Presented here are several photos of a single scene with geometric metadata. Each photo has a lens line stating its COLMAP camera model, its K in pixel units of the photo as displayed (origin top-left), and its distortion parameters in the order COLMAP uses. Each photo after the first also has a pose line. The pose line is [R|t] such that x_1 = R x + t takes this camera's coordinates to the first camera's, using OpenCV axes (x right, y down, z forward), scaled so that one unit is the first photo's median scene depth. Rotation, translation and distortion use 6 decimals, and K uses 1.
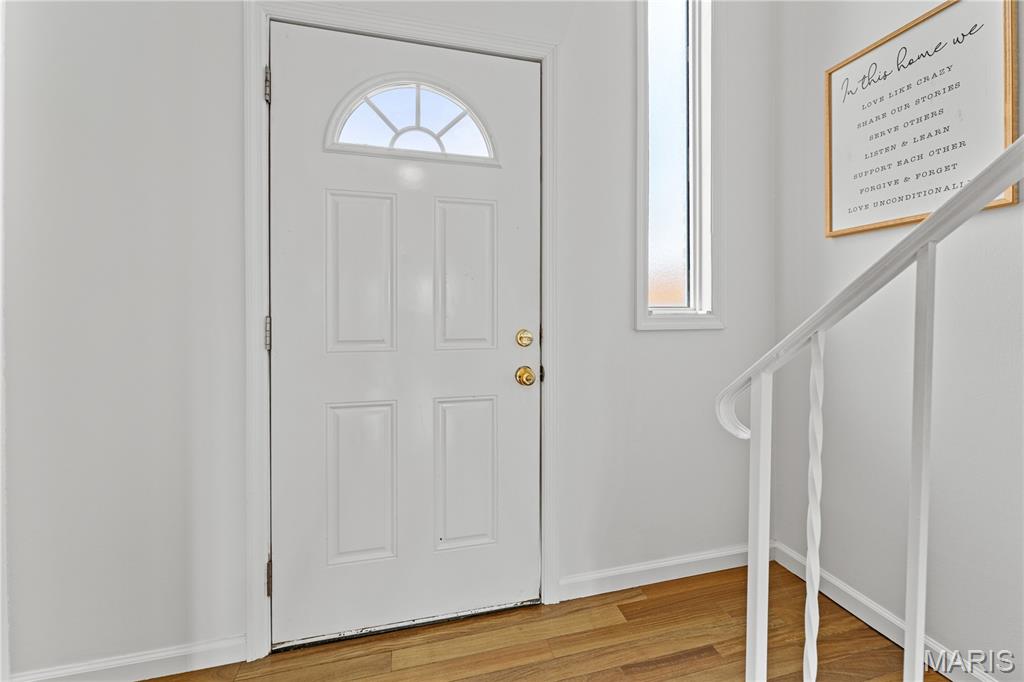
lens RADIAL K [[406.6, 0, 511.6], [0, 406.6, 314.0], [0, 0, 1]] dist [-0.000839, -0.000850]
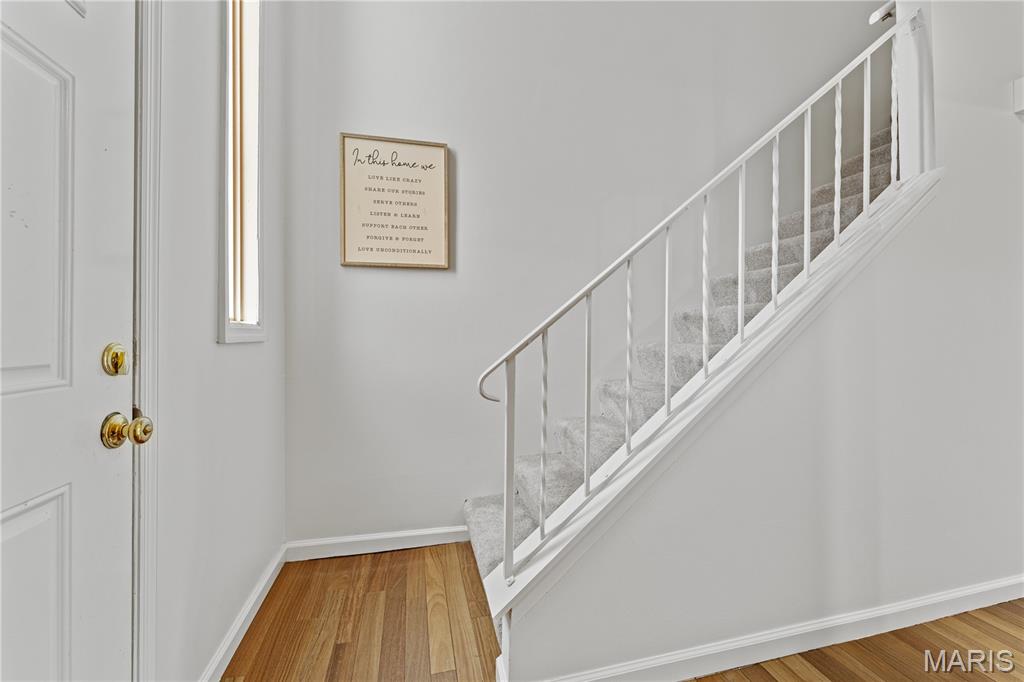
lens RADIAL K [[406.6, 0, 508.7], [0, 406.6, 330.8], [0, 0, 1]] dist [-0.000839, -0.000850]
pose [[0.021390, 0.008706, 0.999733, -0.511419], [0.006978, 0.999936, -0.008857, 0.030527], [-0.999747, 0.007165, 0.021328, 0.507470]]
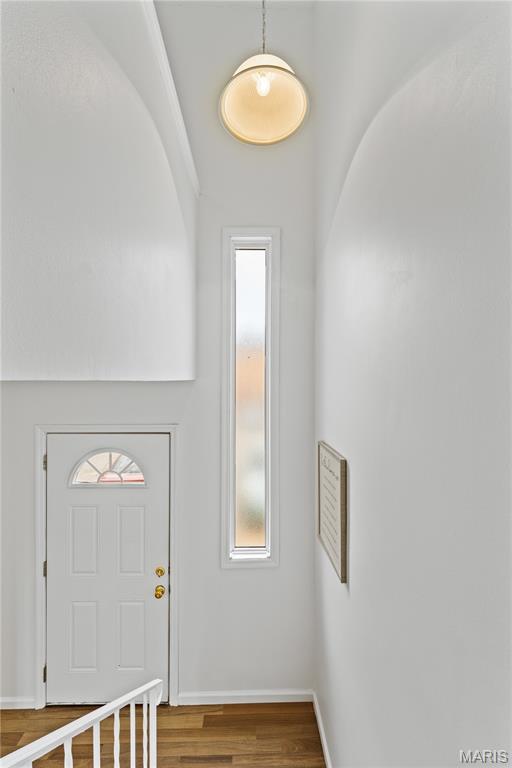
lens RADIAL K [[304.9, 0, 256.5], [0, 304.9, 378.3], [0, 0, 1]] dist [-0.000839, -0.000850]
pose [[0.973877, 0.001354, -0.227071, 0.893576], [-0.002869, 0.999976, -0.006342, -0.949108], [0.227057, 0.006828, 0.973858, -0.395445]]
